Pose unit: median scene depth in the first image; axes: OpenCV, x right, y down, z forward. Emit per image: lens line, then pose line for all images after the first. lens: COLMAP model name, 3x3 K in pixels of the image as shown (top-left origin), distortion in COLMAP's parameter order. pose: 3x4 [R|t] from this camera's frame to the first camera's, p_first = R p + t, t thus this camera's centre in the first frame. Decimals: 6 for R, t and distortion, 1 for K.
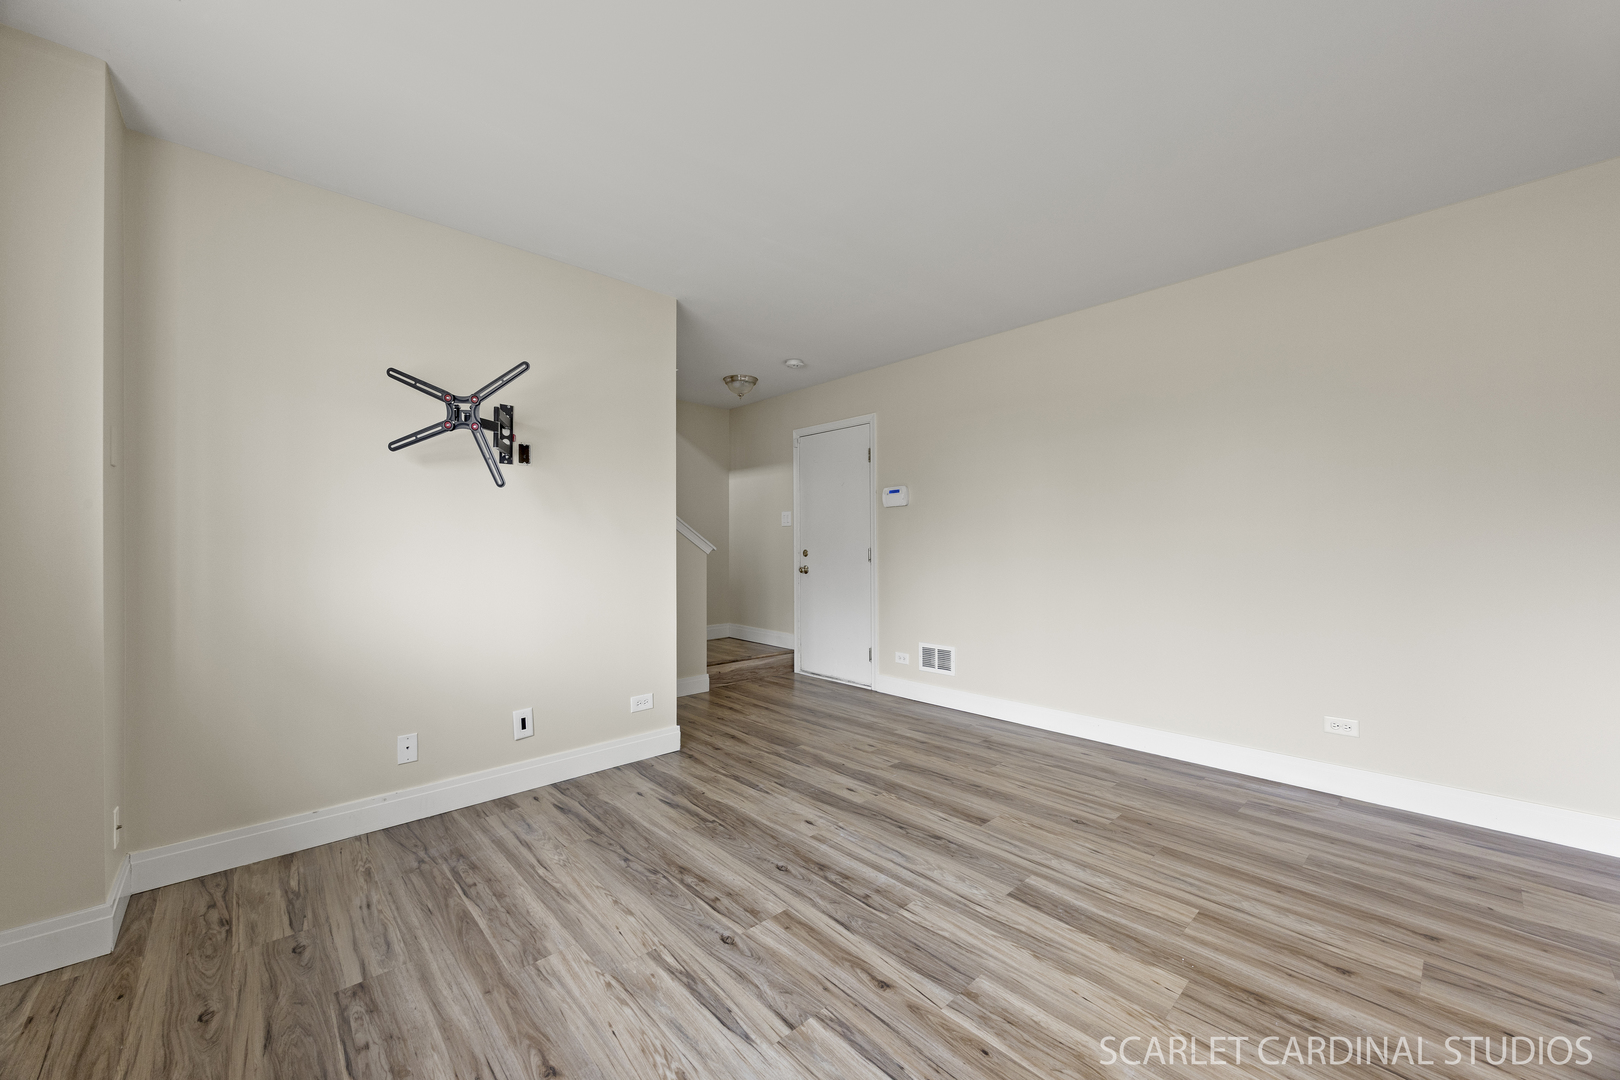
lens RADIAL K [[617.9, 0, 809.9], [0, 617.9, 542.1], [0, 0, 1]] dist [0.001761, 0.000107]
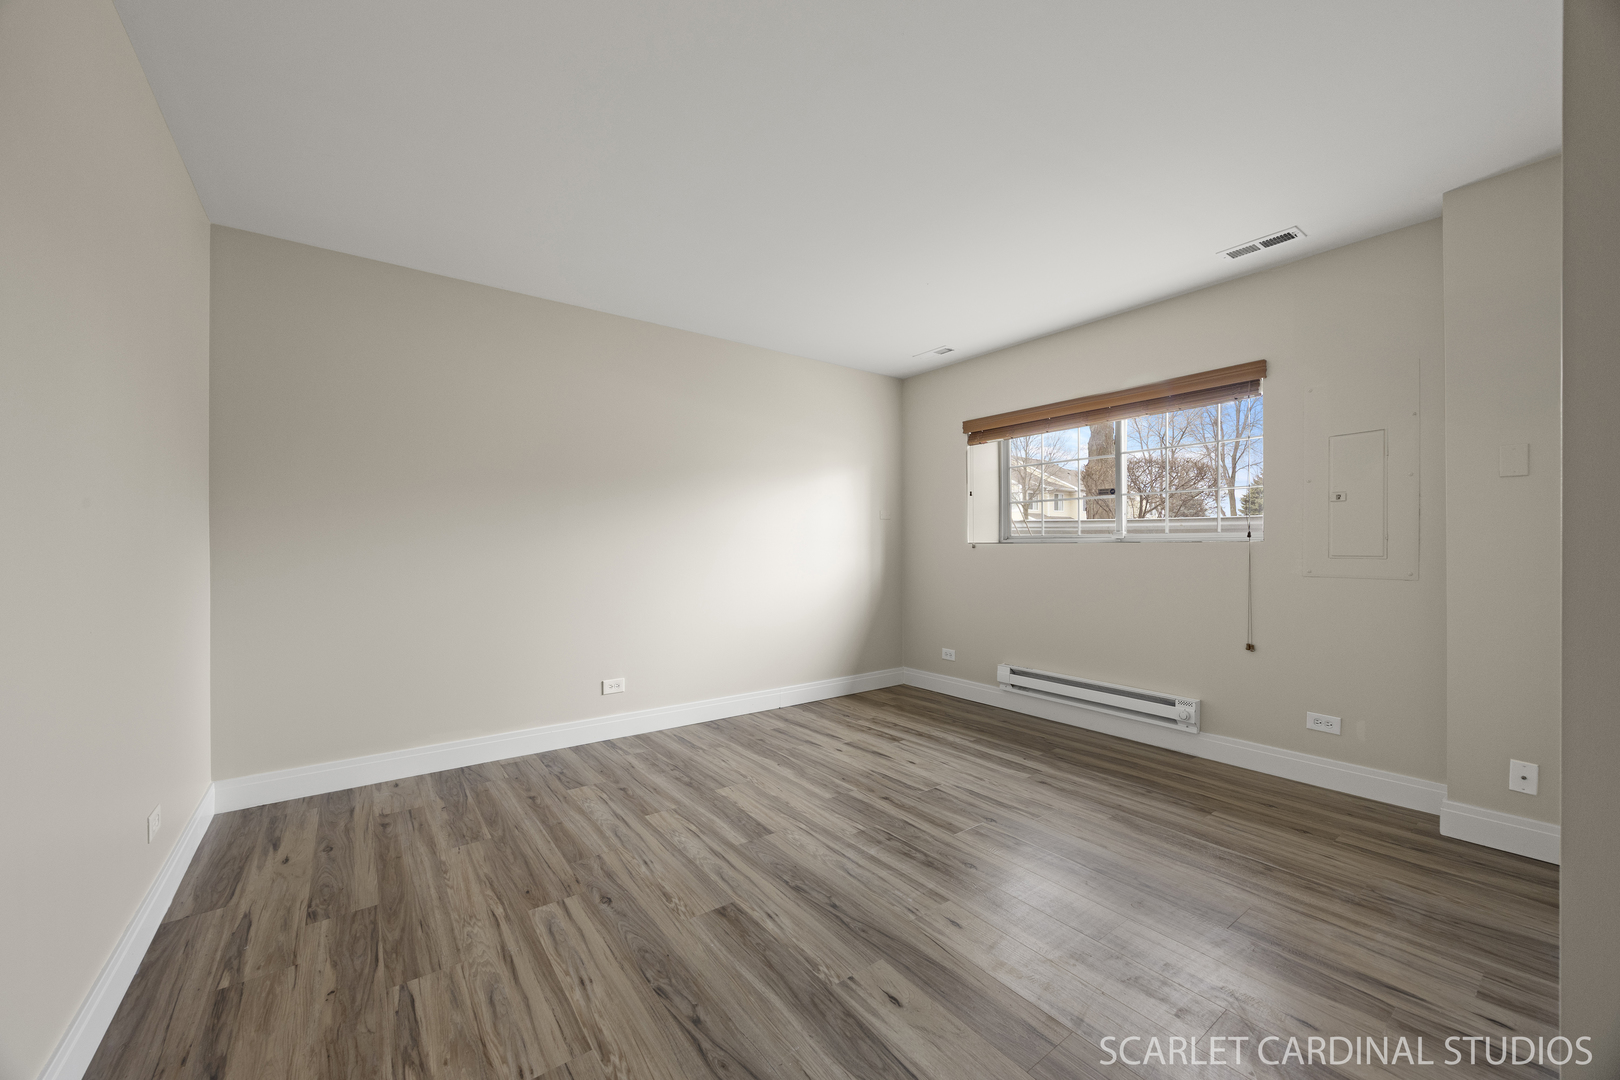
lens RADIAL K [[617.9, 0, 810.1], [0, 617.9, 544.8], [0, 0, 1]] dist [0.001761, 0.000107]
pose [[-0.994218, 0.007408, 0.107125, 0.105859], [0.006764, 0.999957, -0.006369, 0.008362], [-0.107167, -0.005608, -0.994225, 2.092159]]
